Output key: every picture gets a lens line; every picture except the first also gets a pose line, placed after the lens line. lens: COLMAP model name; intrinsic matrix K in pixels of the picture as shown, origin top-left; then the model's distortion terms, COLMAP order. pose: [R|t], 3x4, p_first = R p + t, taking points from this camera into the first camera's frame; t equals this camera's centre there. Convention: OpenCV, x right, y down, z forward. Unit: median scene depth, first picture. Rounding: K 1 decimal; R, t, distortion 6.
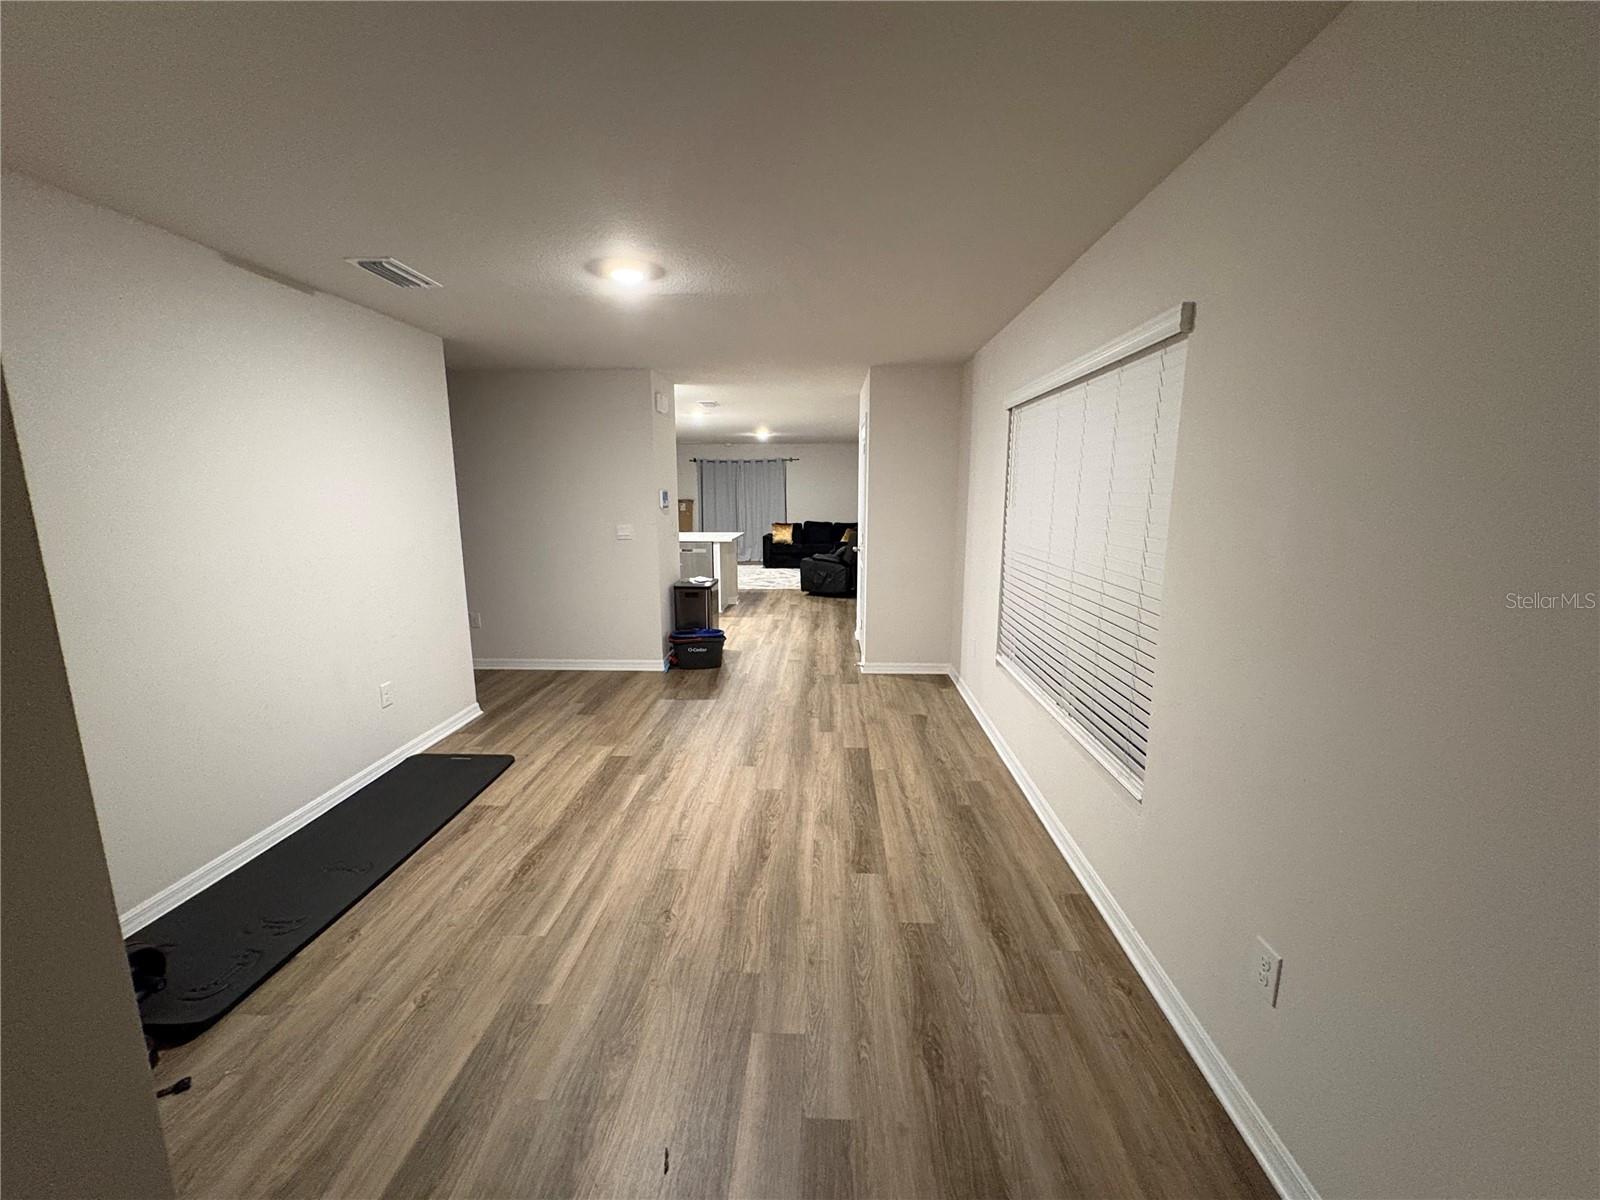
lens RADIAL K [[638.9, 0, 796.5], [0, 638.9, 600.2], [0, 0, 1]] dist [0.002047, 0.000133]
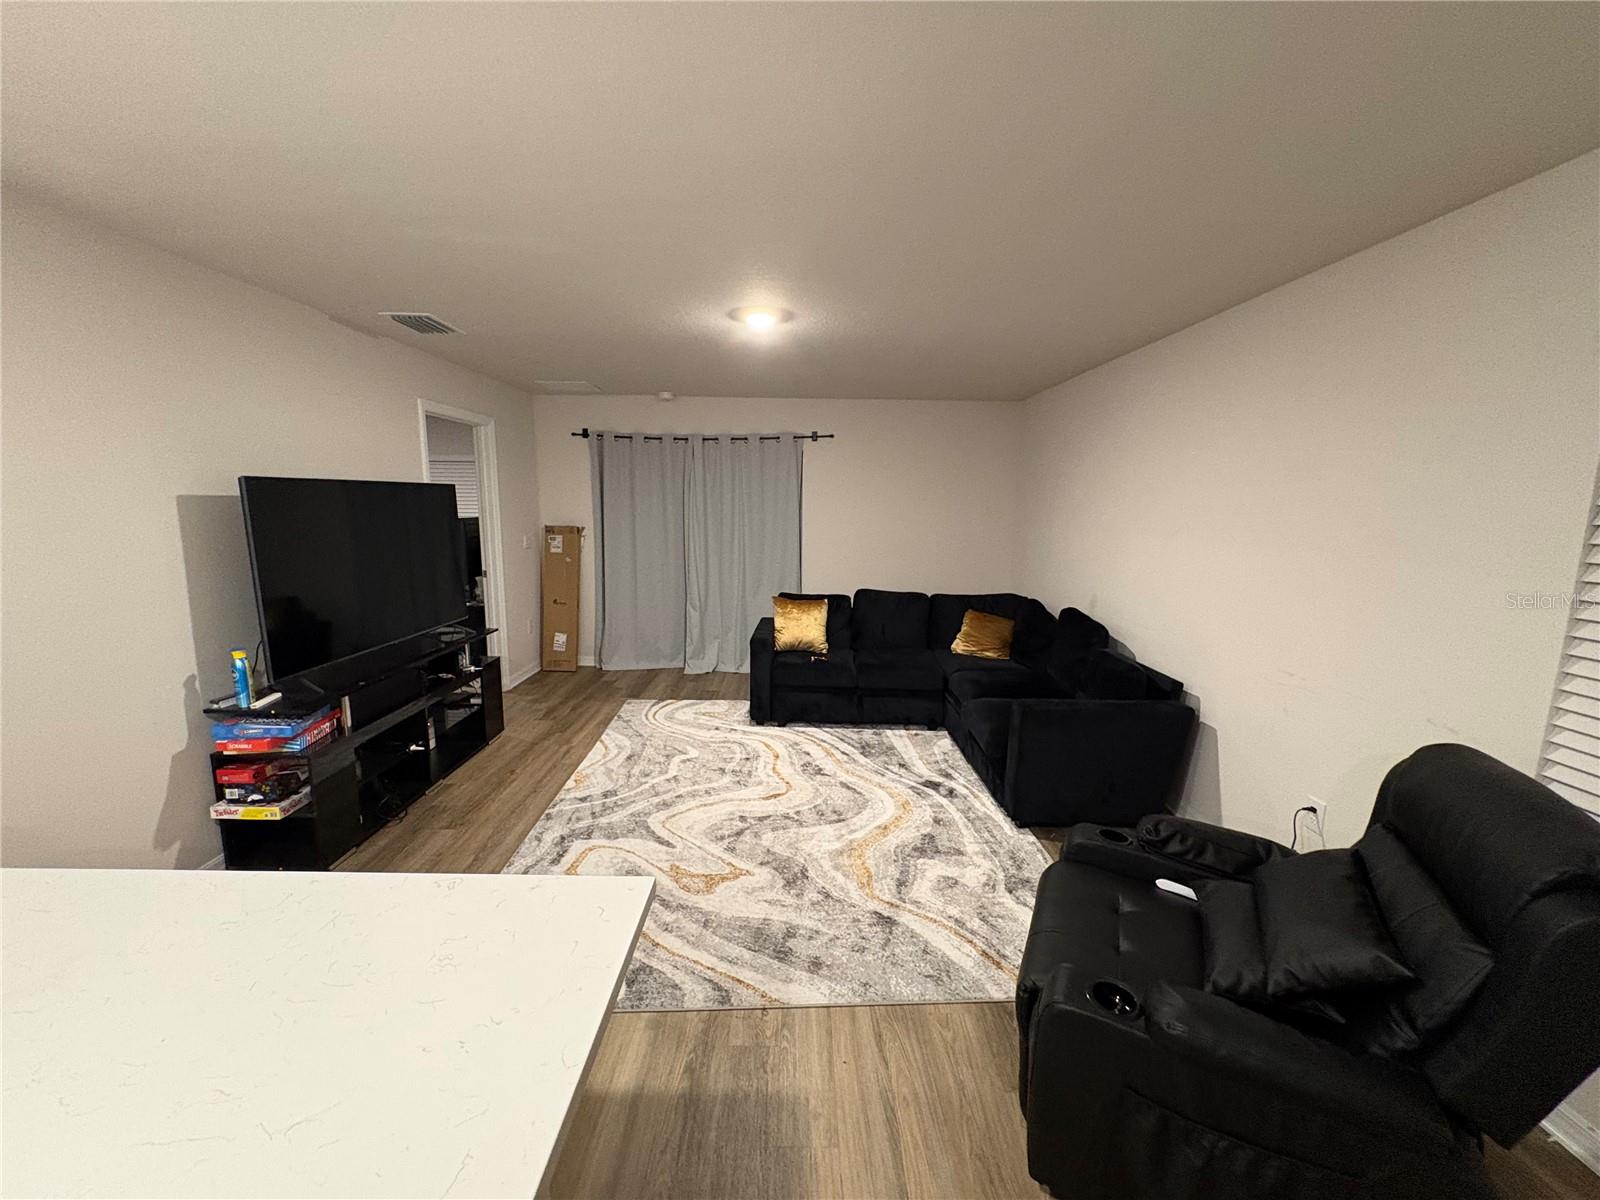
lens RADIAL K [[638.9, 0, 803.8], [0, 638.9, 602.2], [0, 0, 1]] dist [0.002047, 0.000133]
pose [[0.998245, 0.007456, 0.058743, -0.040979], [-0.006672, 0.999886, -0.013539, -0.107359], [-0.058838, 0.013123, 0.998181, 0.594139]]
